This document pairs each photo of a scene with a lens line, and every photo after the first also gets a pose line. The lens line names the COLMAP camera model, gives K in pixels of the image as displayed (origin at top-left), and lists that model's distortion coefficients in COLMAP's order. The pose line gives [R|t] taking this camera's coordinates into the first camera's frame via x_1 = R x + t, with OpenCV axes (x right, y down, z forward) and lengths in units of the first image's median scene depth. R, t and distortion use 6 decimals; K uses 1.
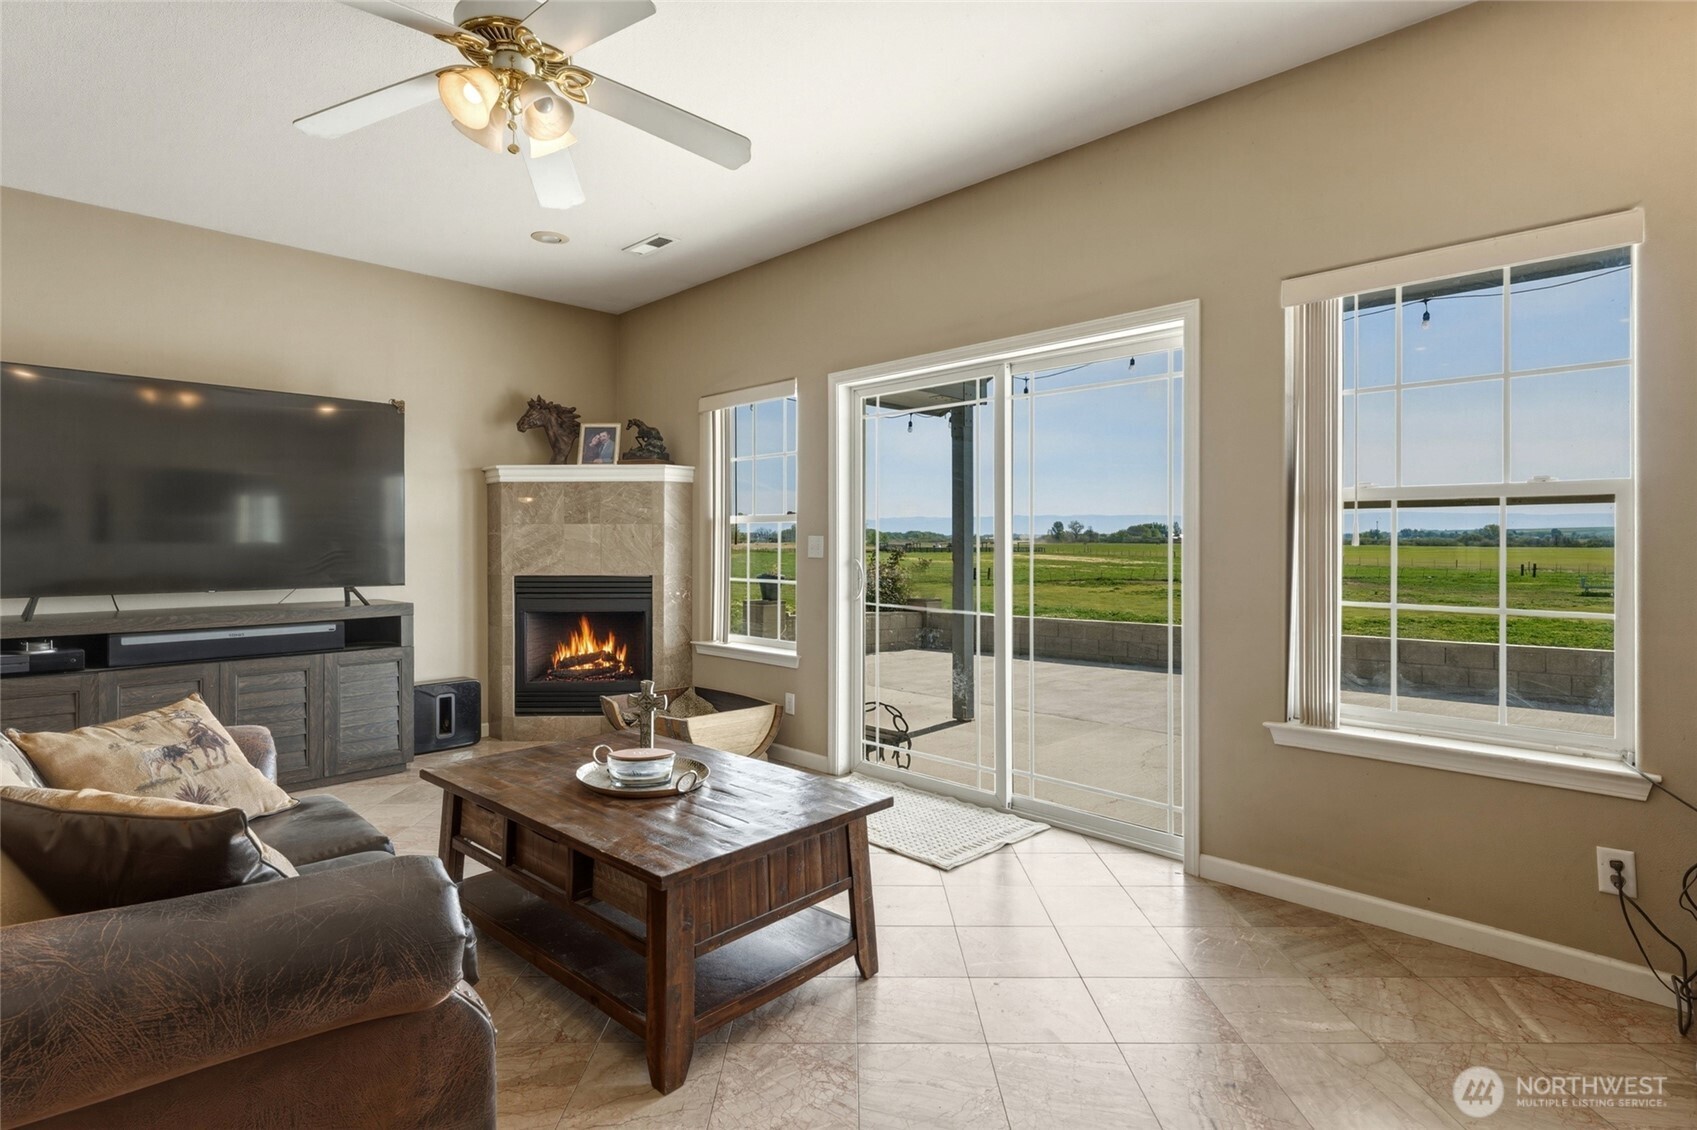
lens RADIAL K [[866.0, 0, 848.1], [0, 866.0, 539.6], [0, 0, 1]] dist [0.001259, -0.000873]
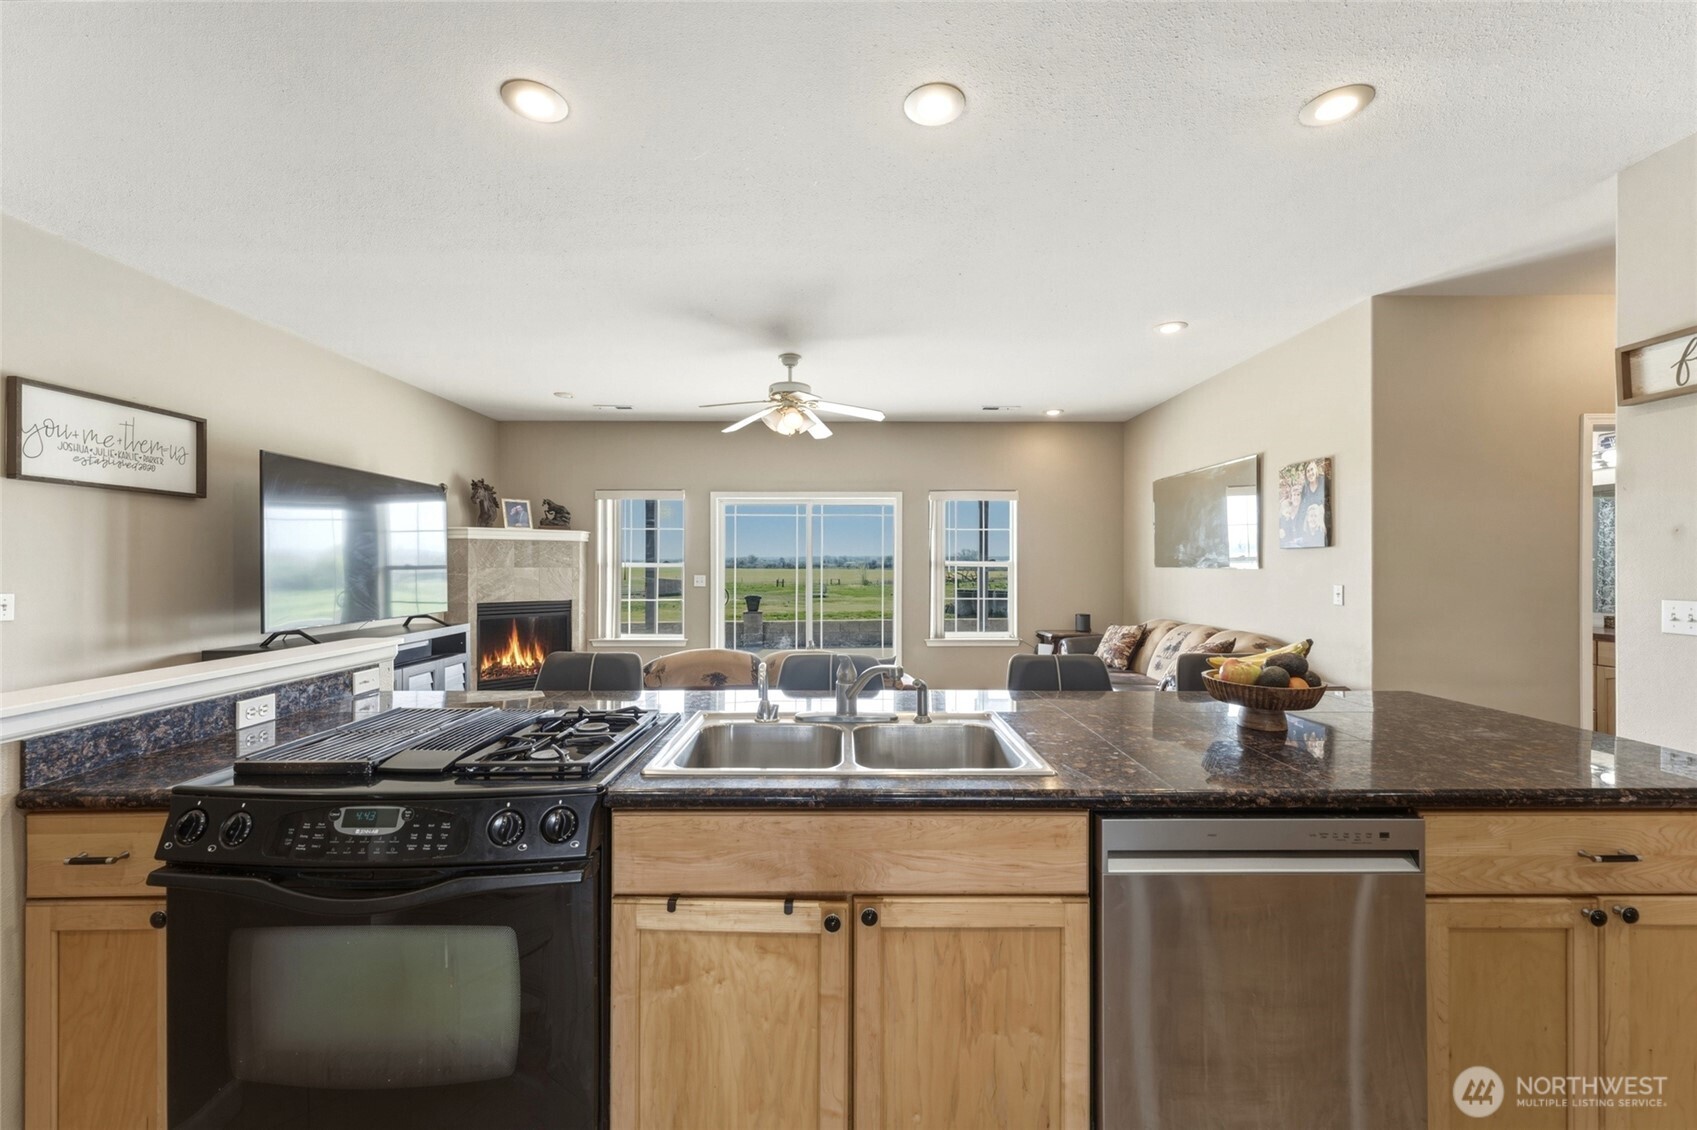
lens RADIAL K [[675.7, 0, 842.1], [0, 675.7, 567.9], [0, 0, 1]] dist [0.005722, -0.000964]
pose [[0.711679, -0.002065, 0.702502, -0.876669], [-0.002736, 0.999980, 0.005711, -0.030300], [-0.702499, -0.005986, 0.711659, -0.286420]]
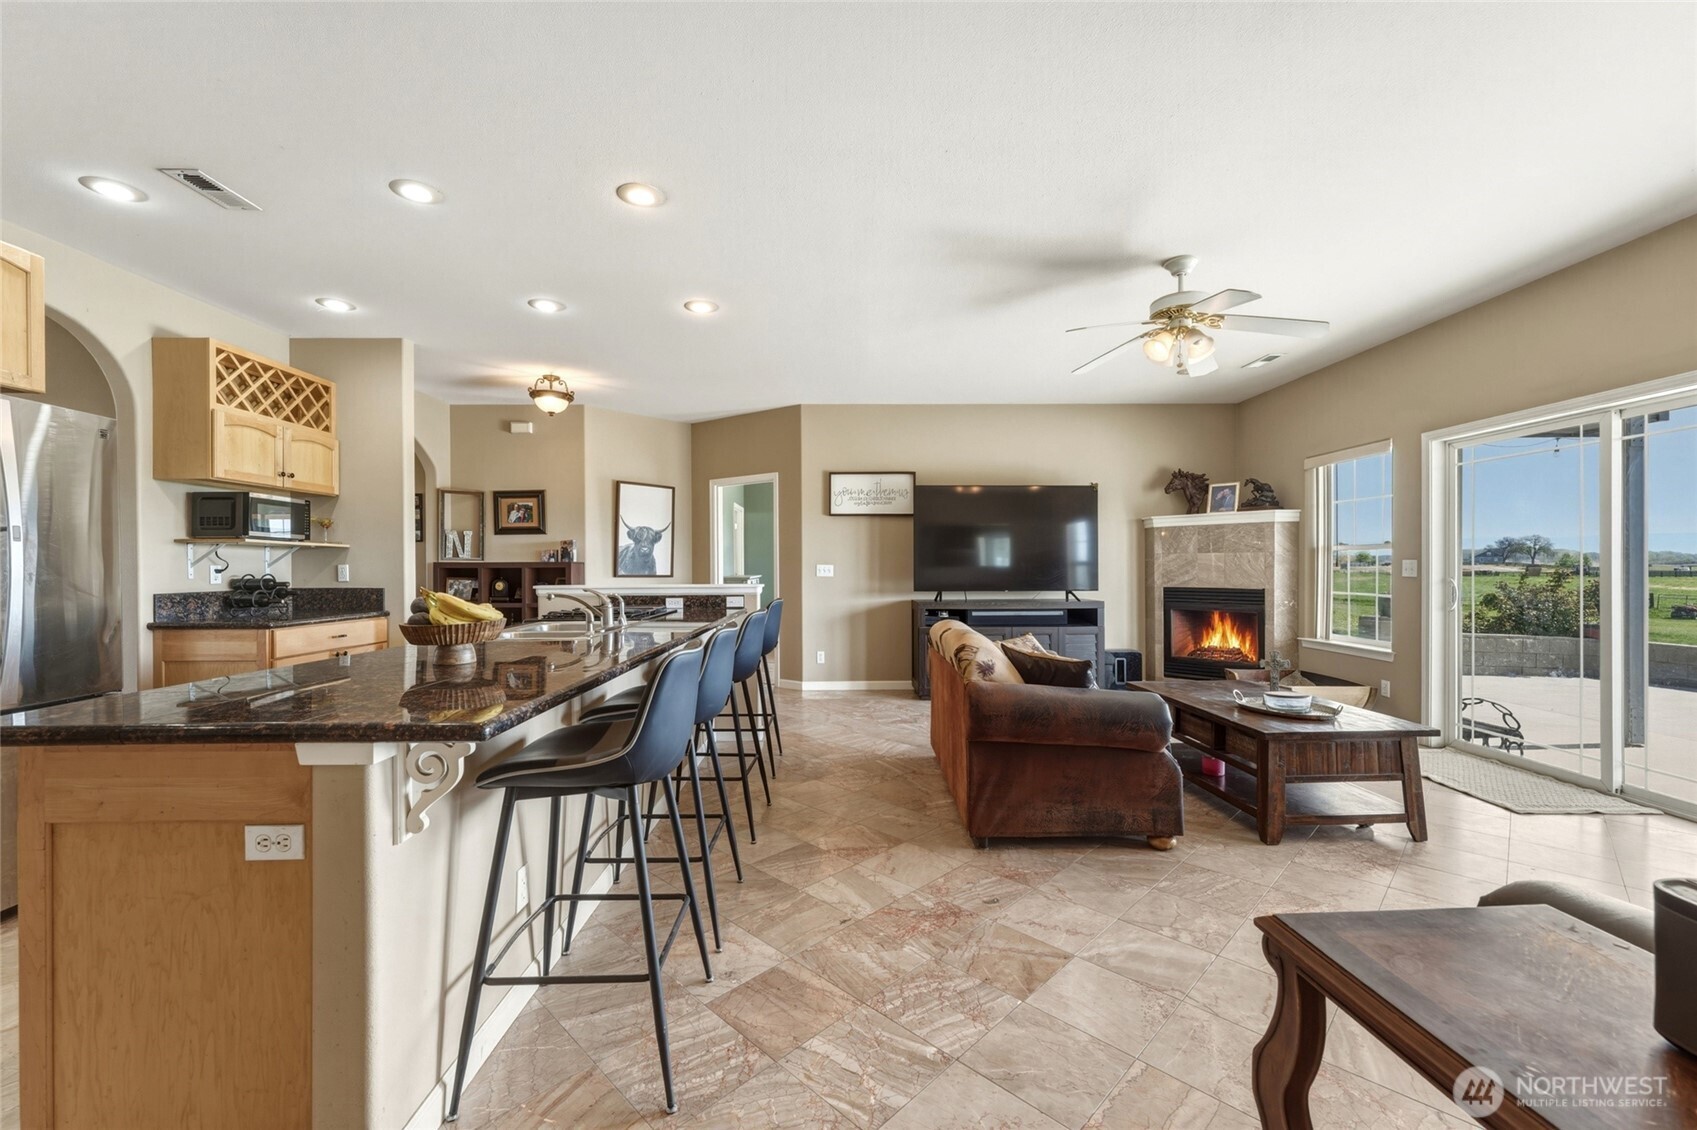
lens RADIAL K [[675.7, 0, 843.2], [0, 675.7, 571.9], [0, 0, 1]] dist [0.005722, -0.000964]
pose [[0.708195, 0.003740, -0.706007, 0.078509], [0.004902, 0.999936, 0.010215, -0.001092], [0.706000, -0.010695, 0.708131, -0.316554]]
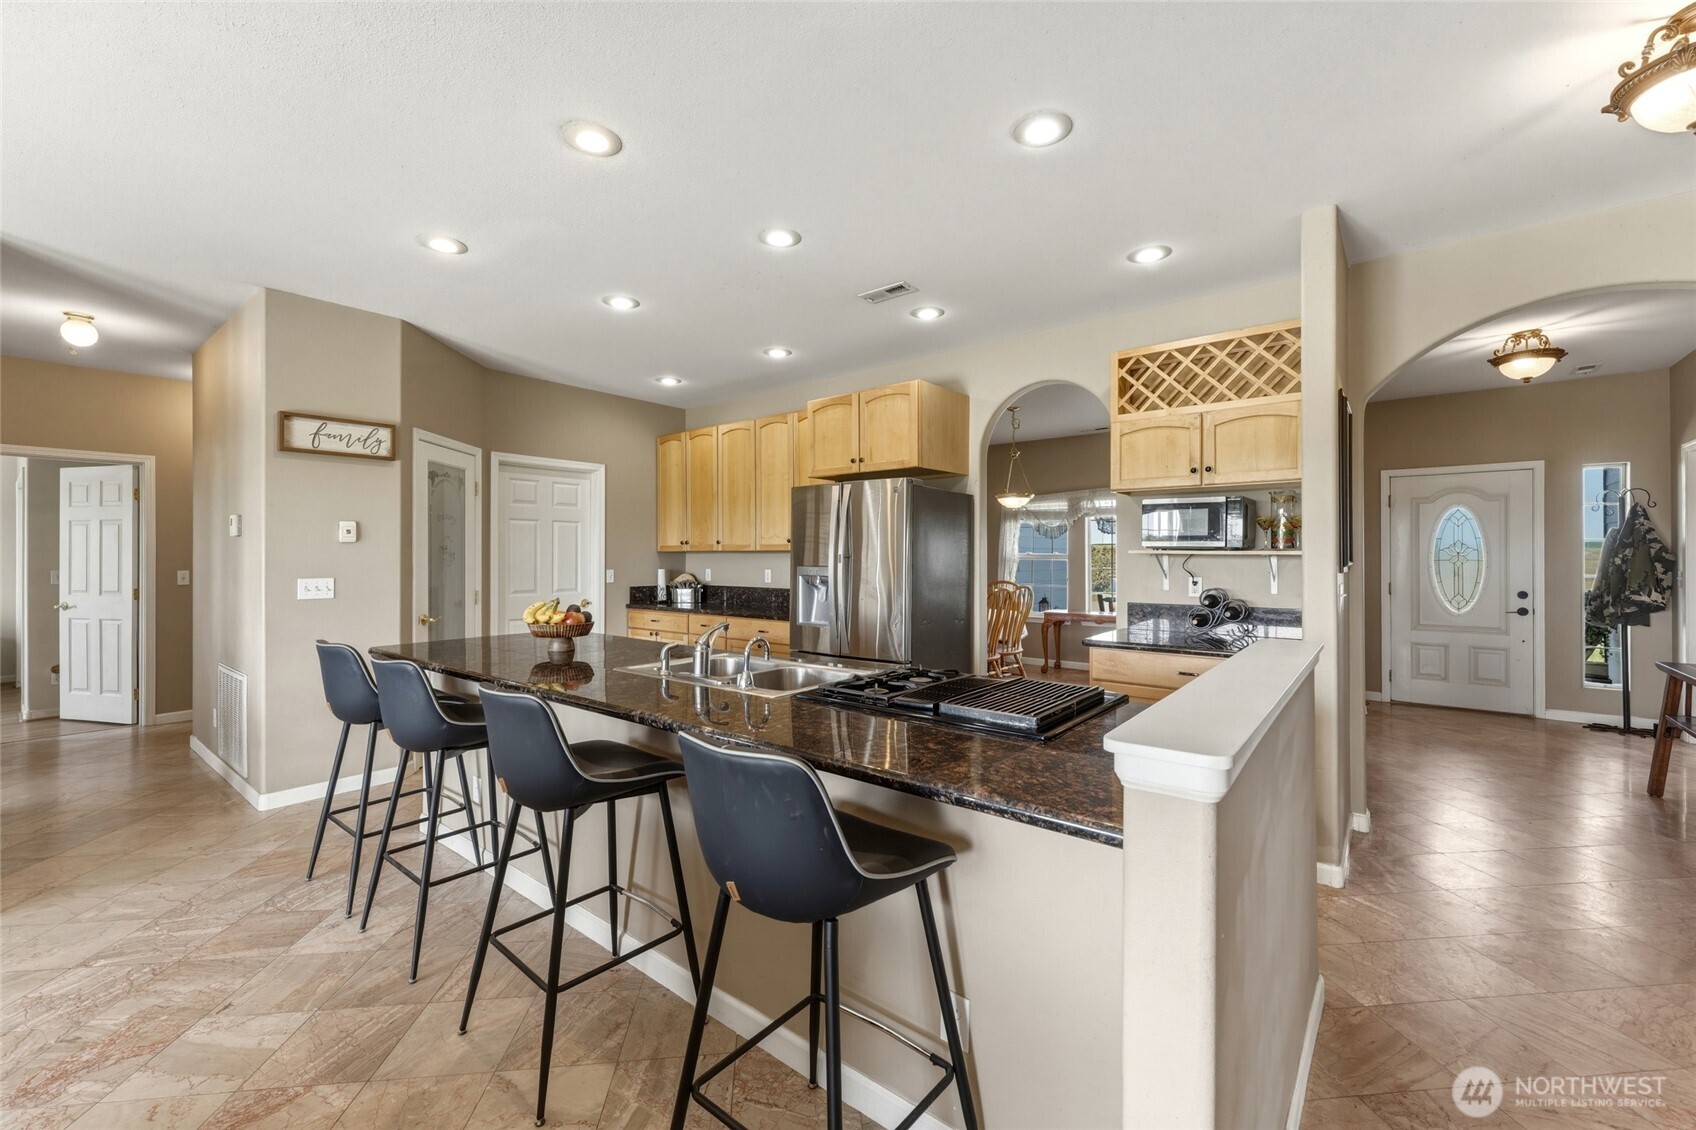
lens RADIAL K [[675.3, 0, 845.6], [0, 675.3, 558.7], [0, 0, 1]] dist [0.005722, -0.000964]
pose [[-0.993373, 0.002954, -0.114896, -0.625000], [0.002382, 0.999984, 0.005115, -0.032542], [0.114910, 0.004808, -0.993364, 0.521362]]
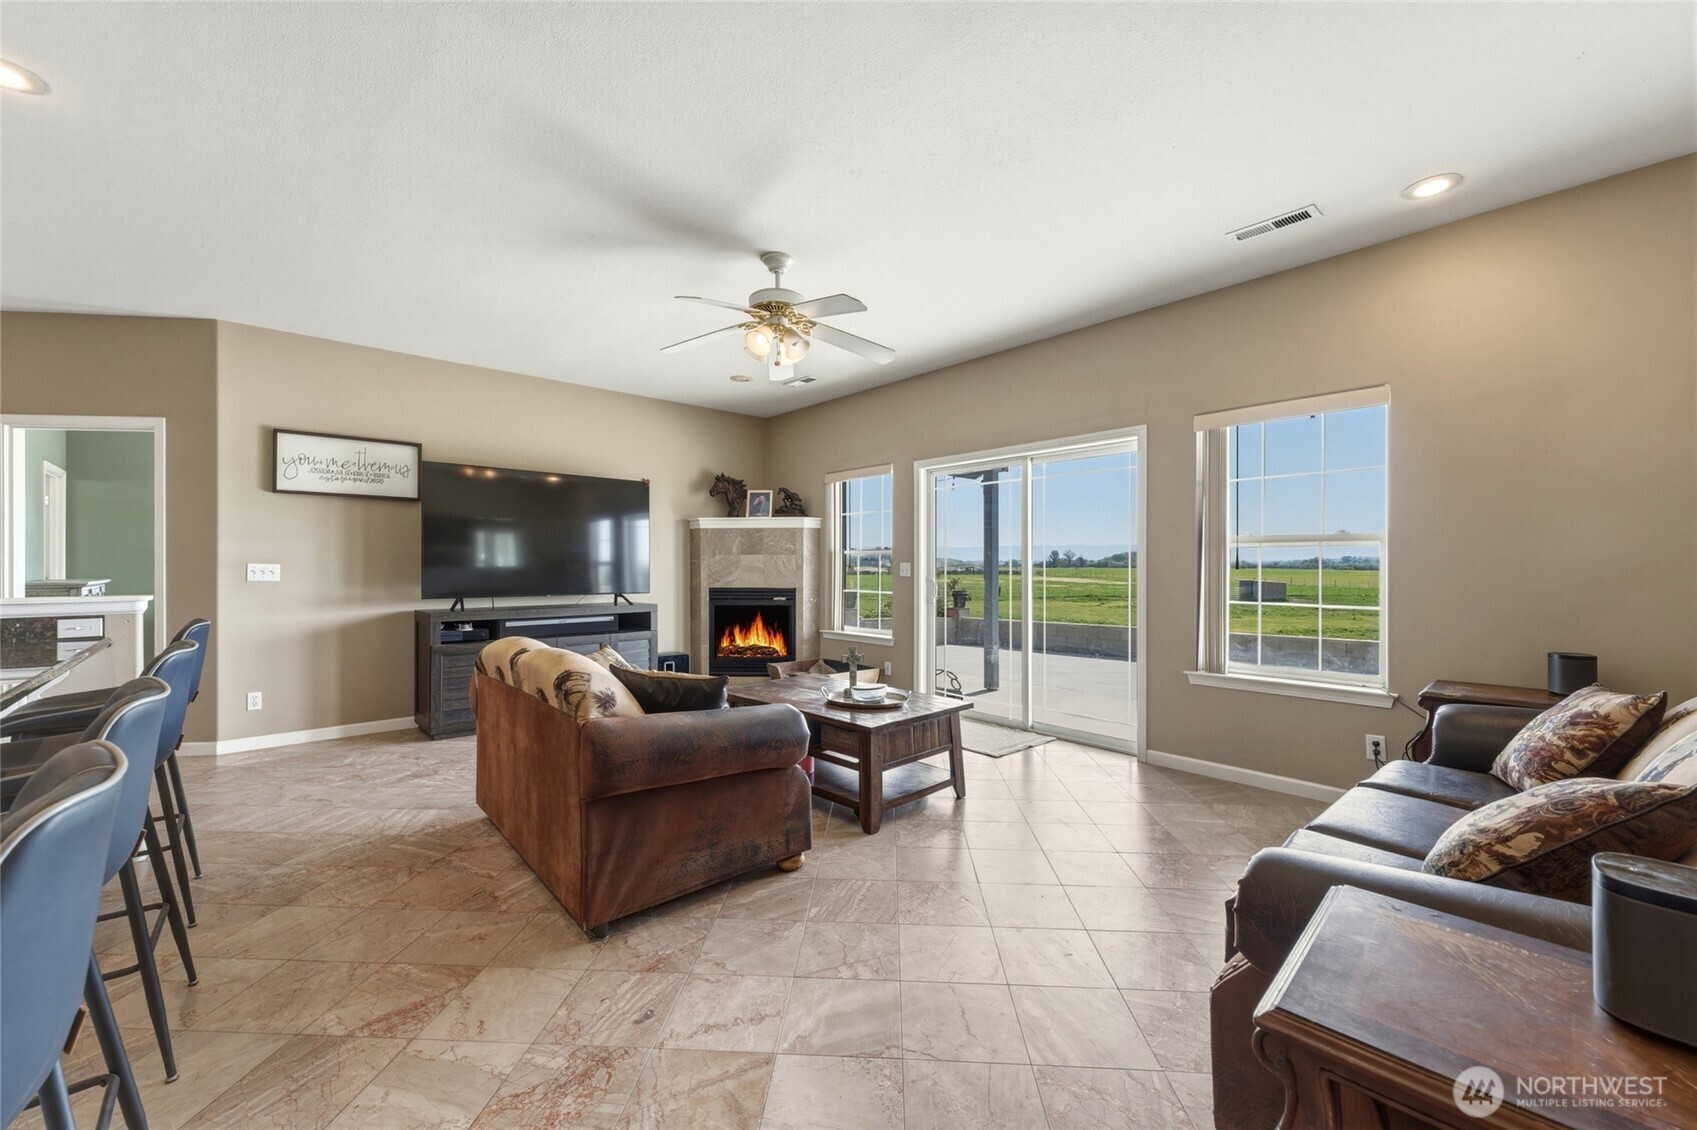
lens RADIAL K [[675.7, 0, 845.8], [0, 675.7, 563.4], [0, 0, 1]] dist [0.005722, -0.000964]
pose [[0.998069, 0.000420, -0.062111, -0.070074], [-0.000523, 0.999999, -0.001649, -0.000992], [0.062110, 0.001678, 0.998068, -0.249759]]
